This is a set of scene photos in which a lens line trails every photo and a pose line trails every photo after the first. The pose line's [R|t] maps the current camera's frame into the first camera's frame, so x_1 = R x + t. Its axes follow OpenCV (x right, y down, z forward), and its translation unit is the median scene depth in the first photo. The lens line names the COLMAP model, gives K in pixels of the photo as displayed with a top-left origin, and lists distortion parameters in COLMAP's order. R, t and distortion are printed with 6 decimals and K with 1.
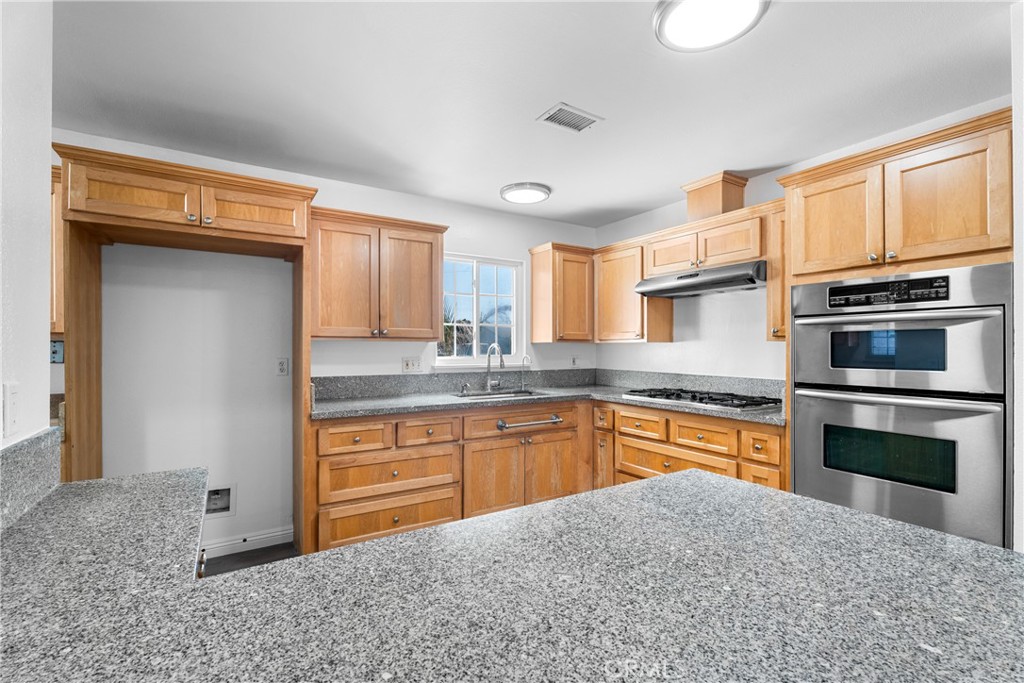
lens RADIAL K [[457.0, 0, 515.2], [0, 457.0, 343.7], [0, 0, 1]] dist [0.002243, -0.002613]
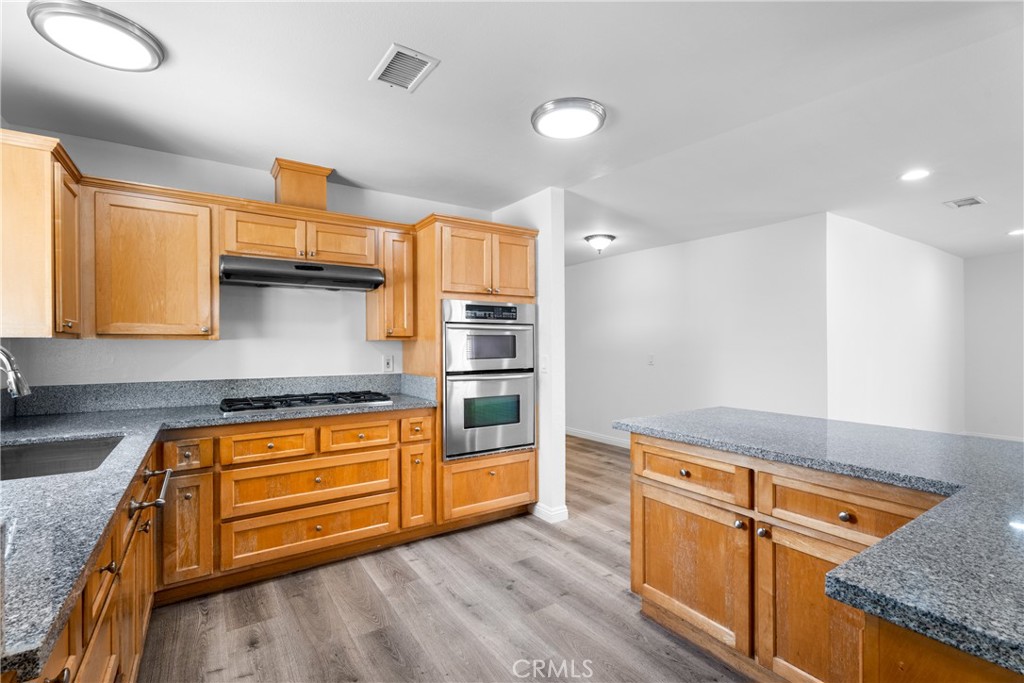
lens RADIAL K [[457.0, 0, 512.9], [0, 457.0, 344.3], [0, 0, 1]] dist [0.002243, -0.002613]
pose [[-0.026824, 0.001107, 0.999640, -0.521040], [-0.004567, 0.999989, -0.001230, 0.003422], [-0.999630, -0.004599, -0.026819, 0.606333]]
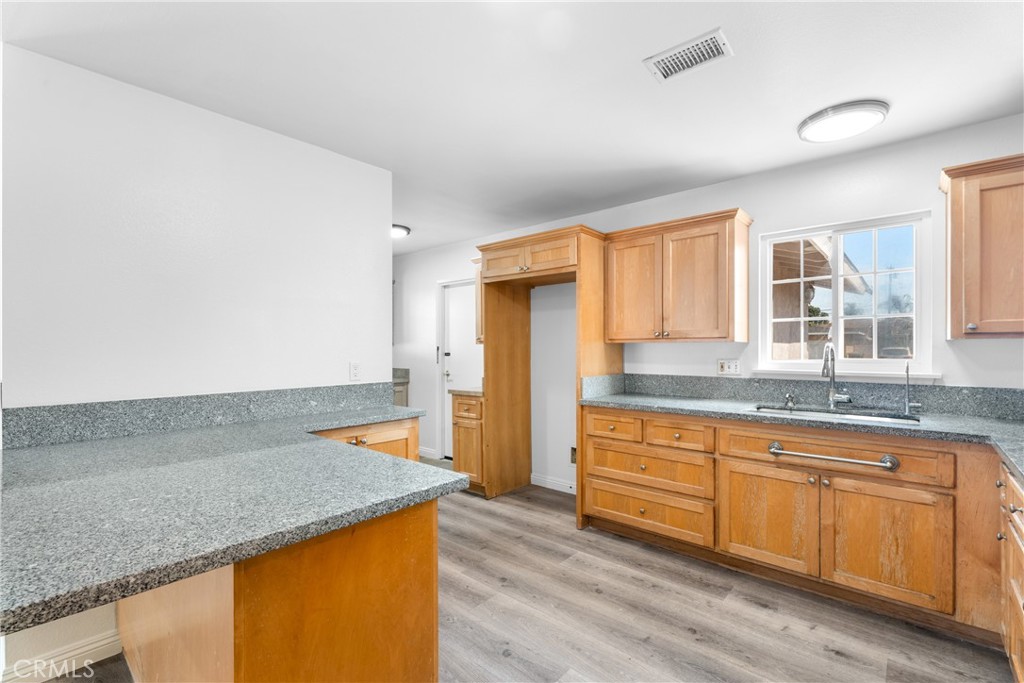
lens RADIAL K [[457.0, 0, 512.7], [0, 457.0, 347.1], [0, 0, 1]] dist [0.002243, -0.002613]
pose [[0.282004, -0.003927, -0.959405, 0.575870], [0.009485, 0.999954, -0.001304, 0.003124], [0.959366, -0.008732, 0.282029, 0.354696]]
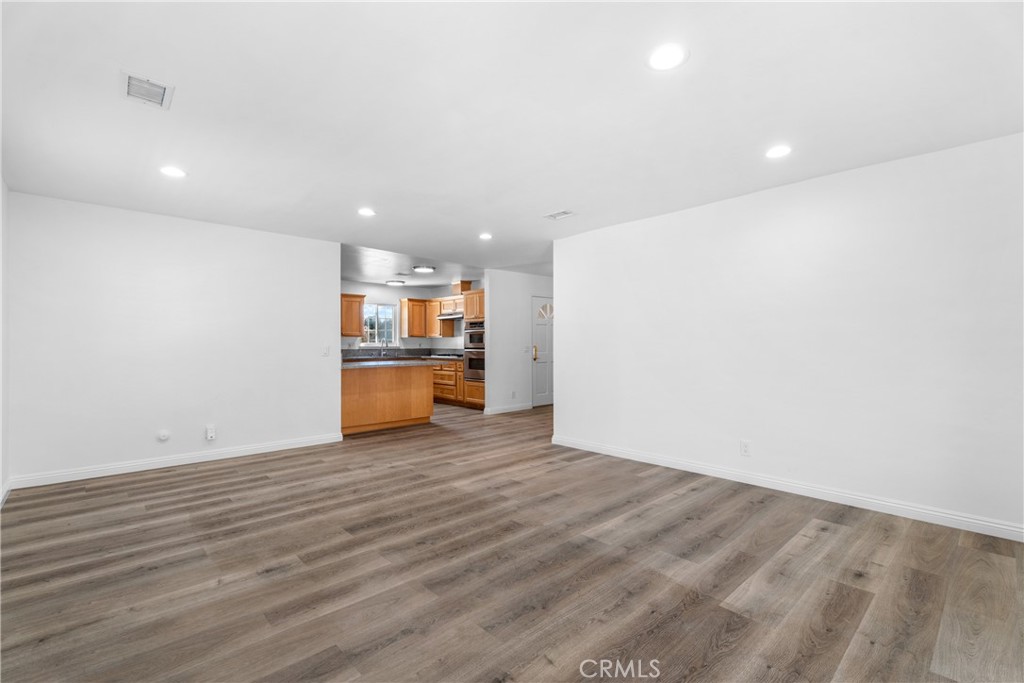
lens RADIAL K [[457.0, 0, 509.2], [0, 457.0, 340.7], [0, 0, 1]] dist [0.002243, -0.002613]
pose [[0.984175, -0.002406, 0.177181, 0.223011], [0.002500, 0.999997, -0.000305, 0.022183], [-0.177179, 0.000743, 0.984178, -1.936348]]
